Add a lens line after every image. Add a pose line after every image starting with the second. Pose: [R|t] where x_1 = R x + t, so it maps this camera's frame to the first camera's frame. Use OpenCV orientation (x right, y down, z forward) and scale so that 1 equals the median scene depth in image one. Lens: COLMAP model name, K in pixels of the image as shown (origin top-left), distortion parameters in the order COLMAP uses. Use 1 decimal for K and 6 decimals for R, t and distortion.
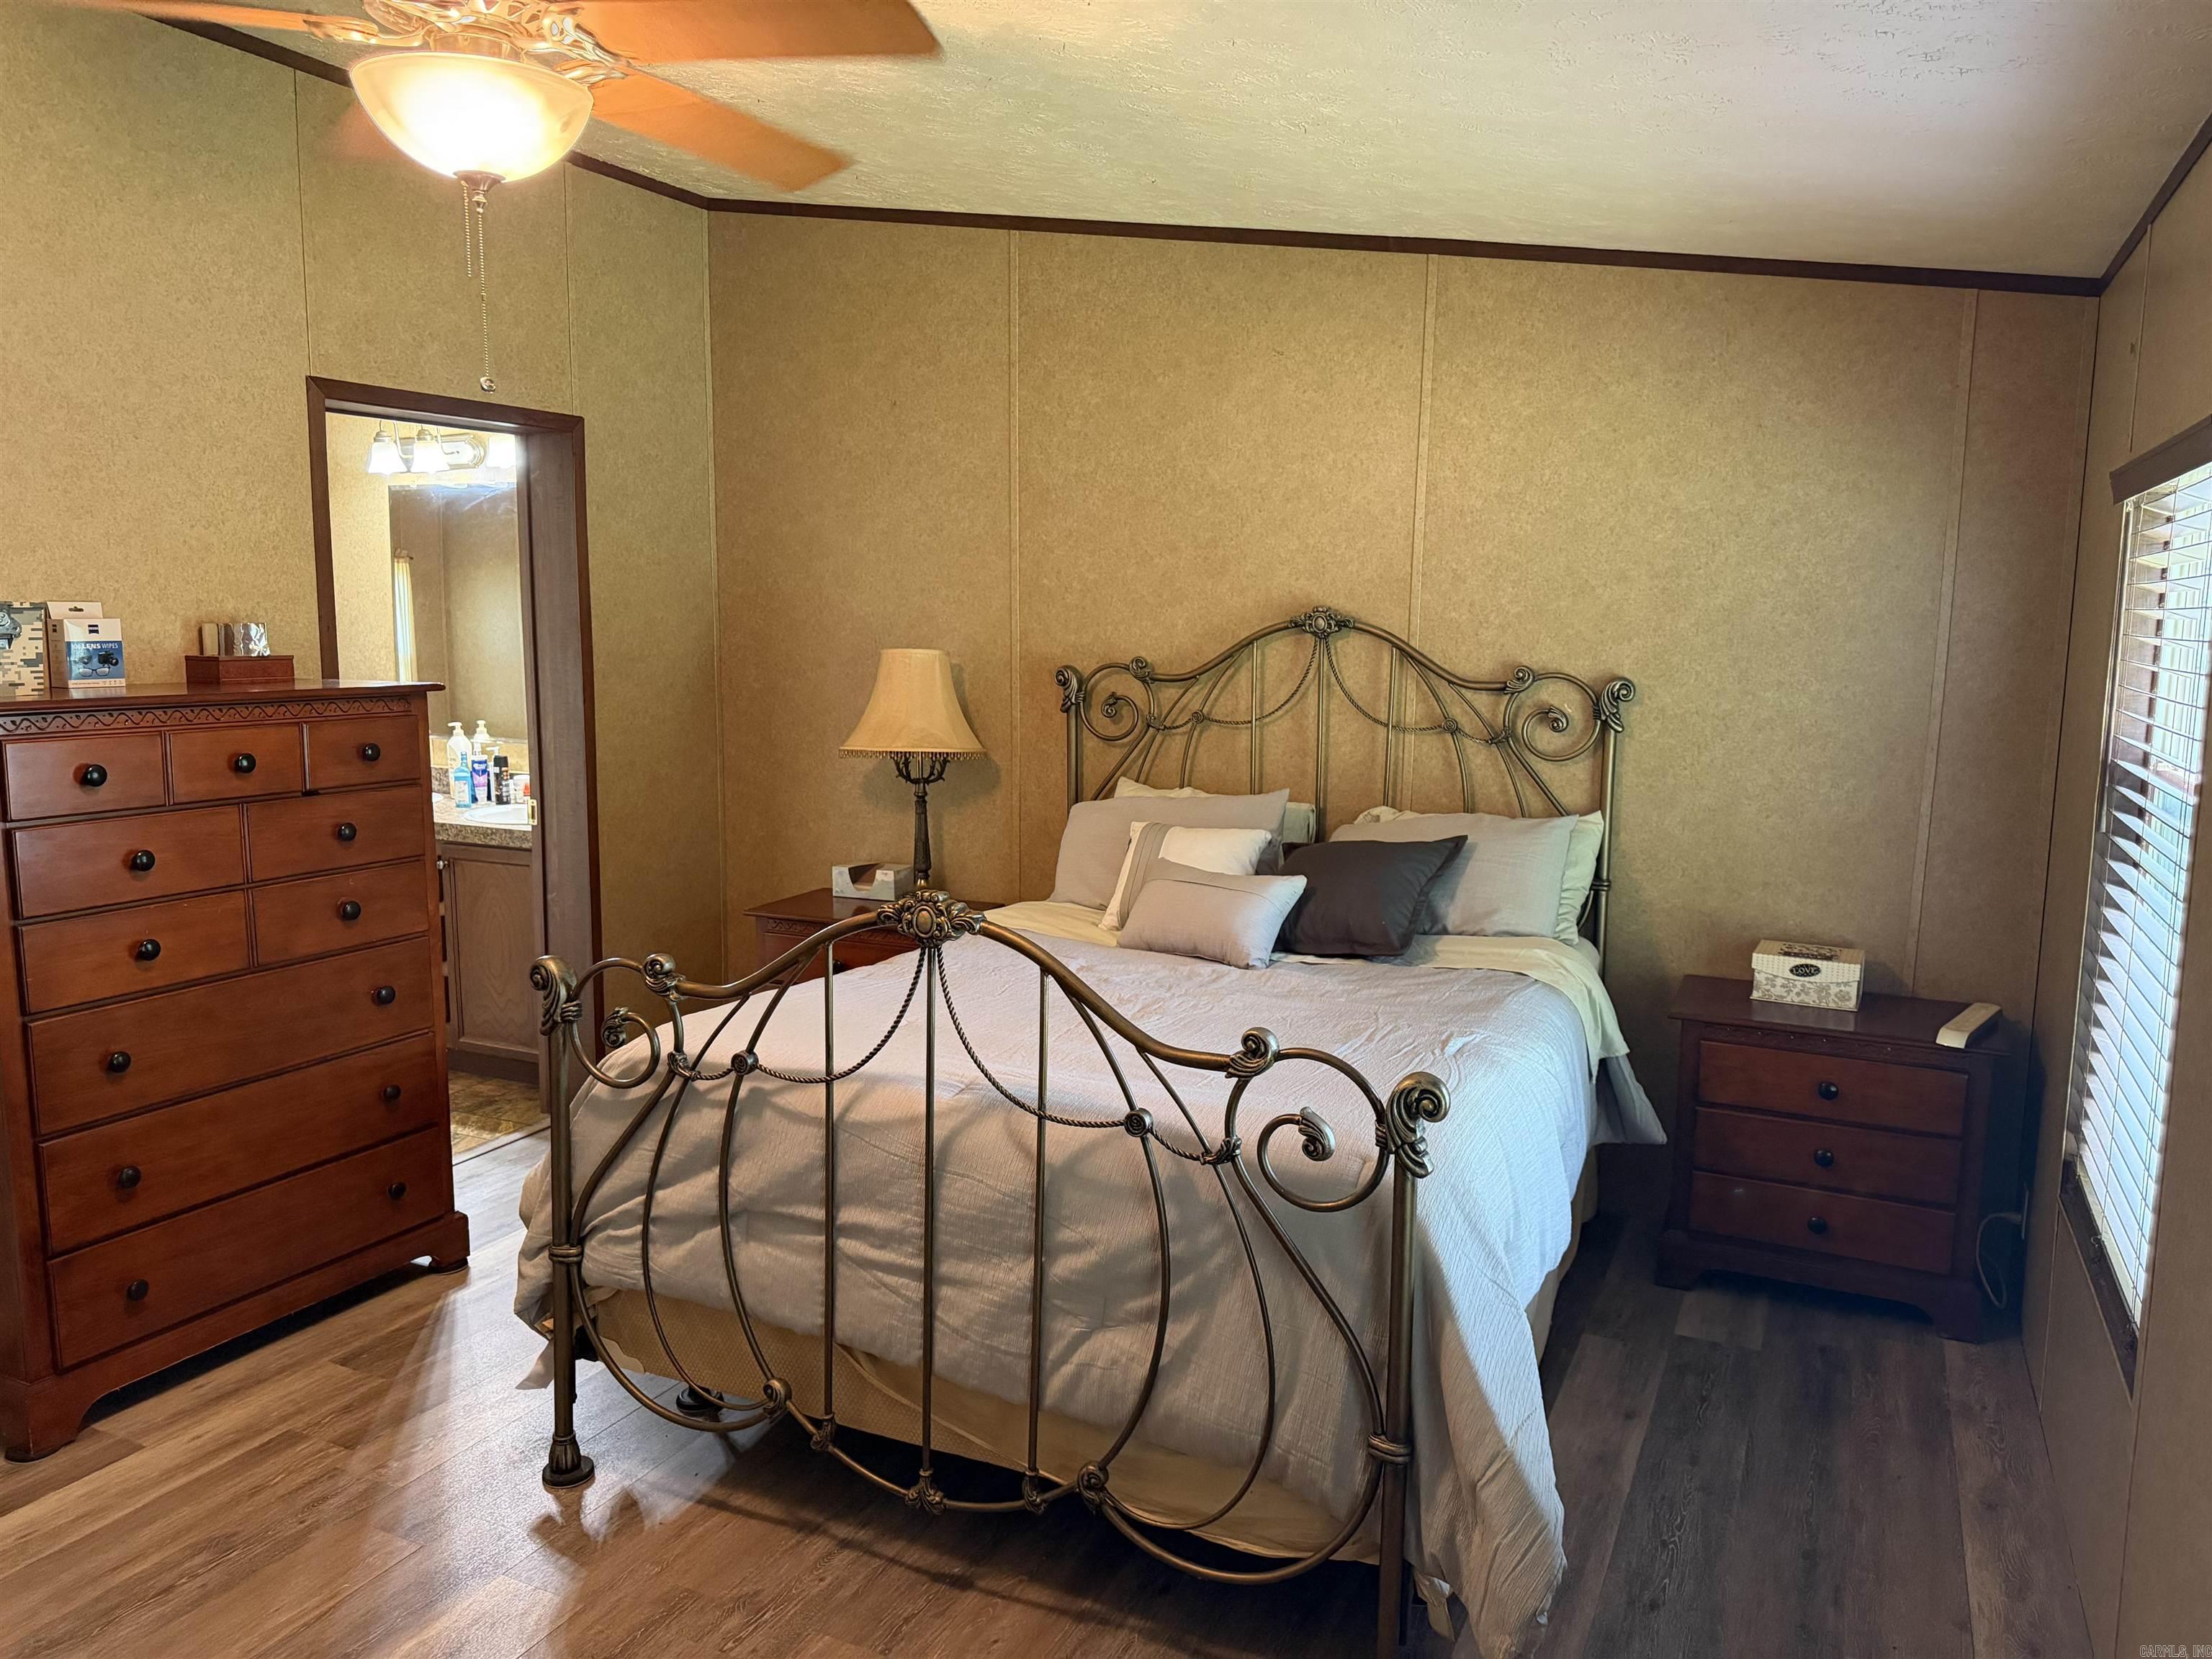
lens RADIAL K [[1533.2, 0, 1166.4], [0, 1533.2, 855.8], [0, 0, 1]] dist [0.055651, -0.067441]
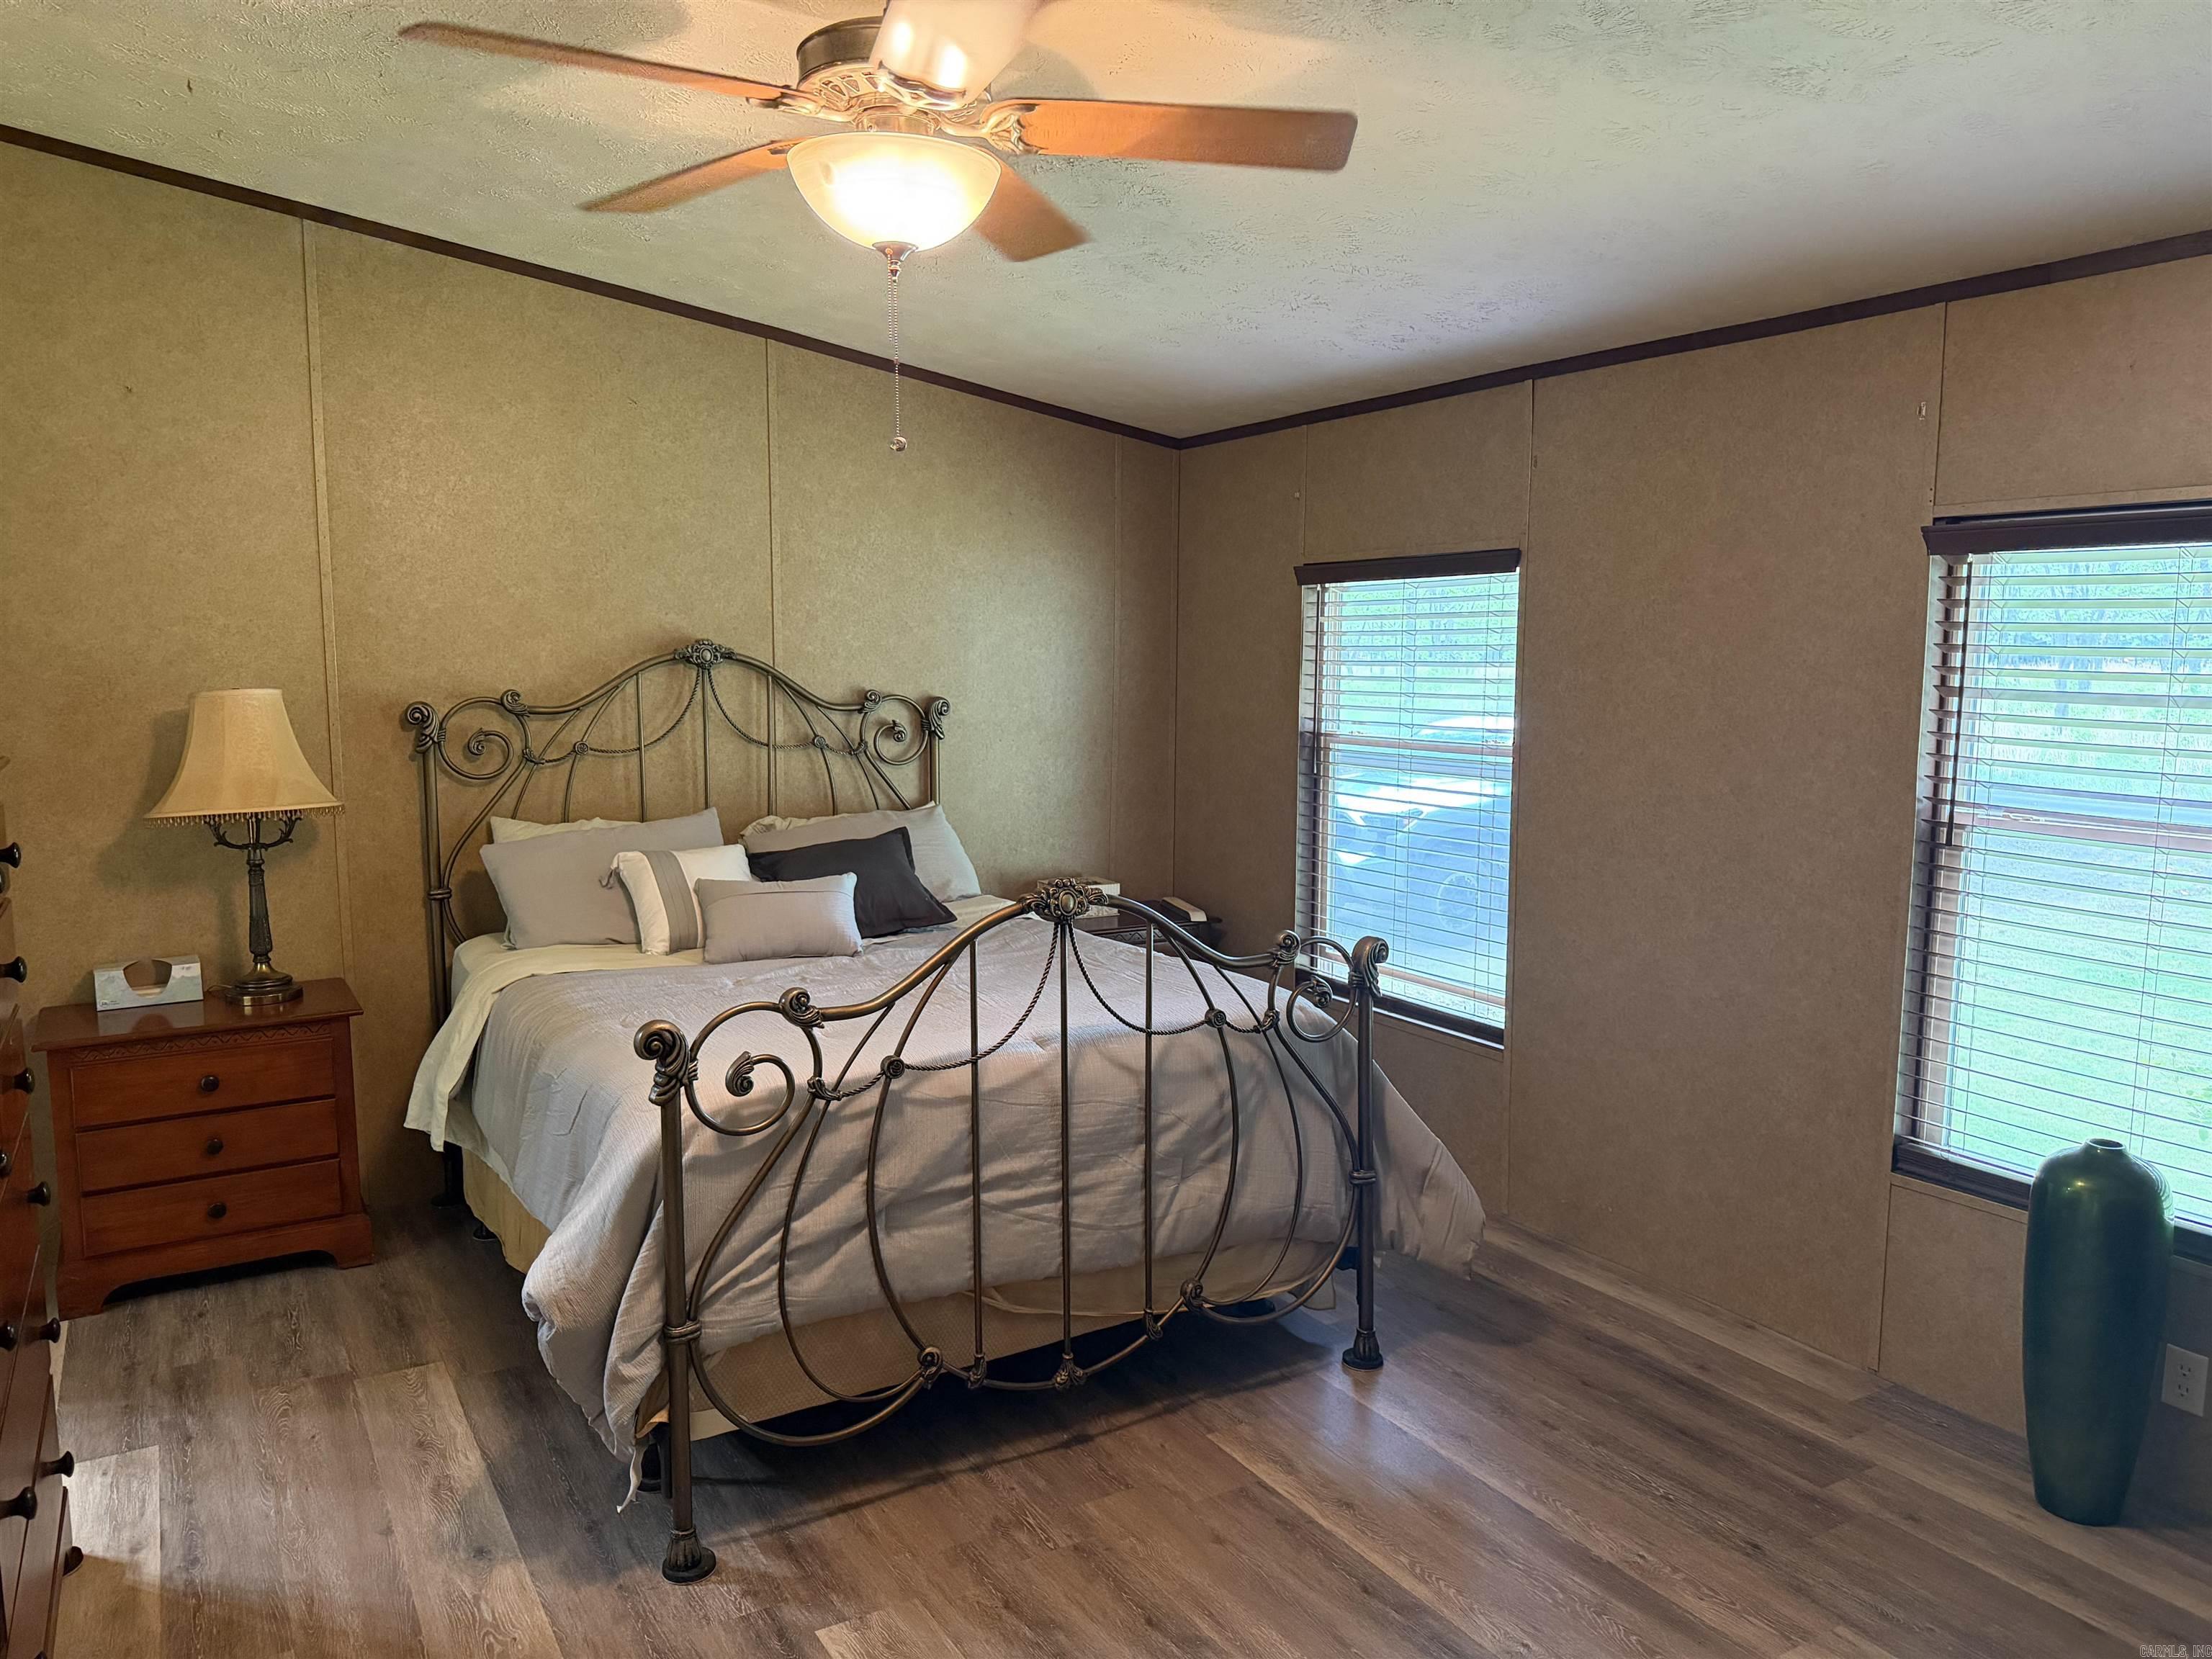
lens RADIAL K [[1533.2, 0, 1151.6], [0, 1533.2, 832.8], [0, 0, 1]] dist [0.055651, -0.067441]
pose [[0.546048, -0.105160, 0.831127, -1.015370], [0.126687, 0.991046, 0.042162, -0.050513], [-0.828119, 0.082270, 0.554481, 0.219509]]
